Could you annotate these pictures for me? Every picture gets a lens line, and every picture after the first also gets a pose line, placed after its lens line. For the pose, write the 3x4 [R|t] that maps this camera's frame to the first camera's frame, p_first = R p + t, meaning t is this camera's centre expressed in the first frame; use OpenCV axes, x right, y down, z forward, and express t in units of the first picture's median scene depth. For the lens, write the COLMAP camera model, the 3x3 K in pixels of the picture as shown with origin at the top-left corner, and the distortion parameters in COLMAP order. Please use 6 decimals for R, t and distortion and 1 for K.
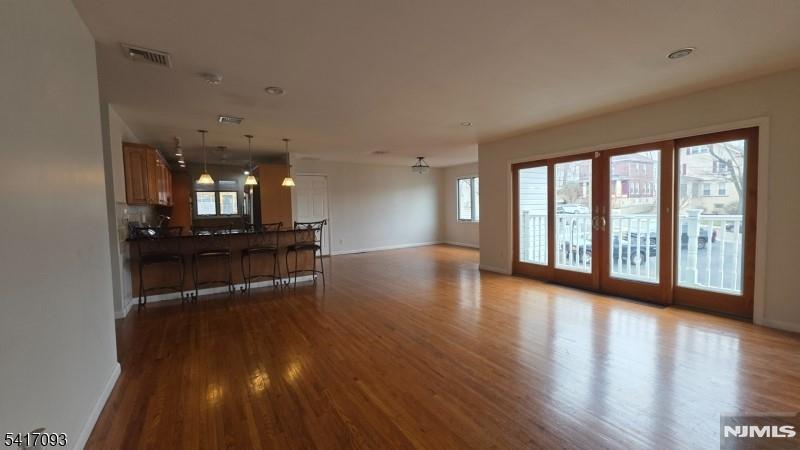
lens RADIAL K [[322.2, 0, 399.7], [0, 322.2, 222.4], [0, 0, 1]] dist [0.000762, -0.000012]
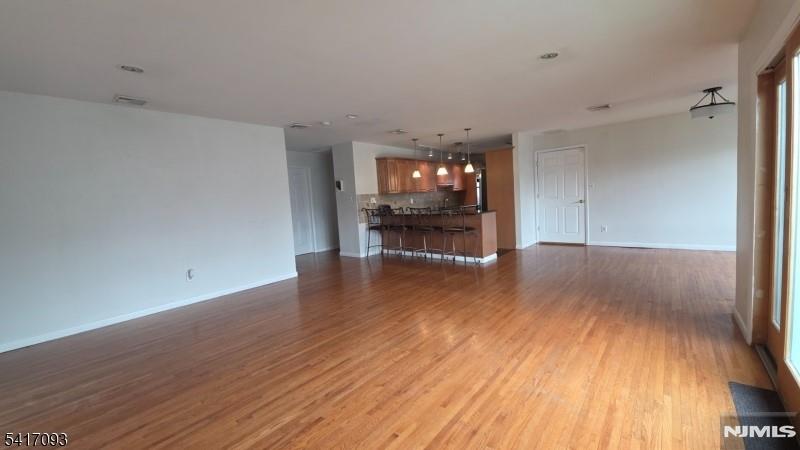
lens RADIAL K [[322.2, 0, 399.7], [0, 322.2, 222.4], [0, 0, 1]] dist [0.000762, -0.000012]
pose [[0.305285, 0.071166, -0.949598, 0.742059], [0.009243, 0.996935, 0.077685, -0.038774], [0.952216, -0.032493, 0.303692, 0.540517]]
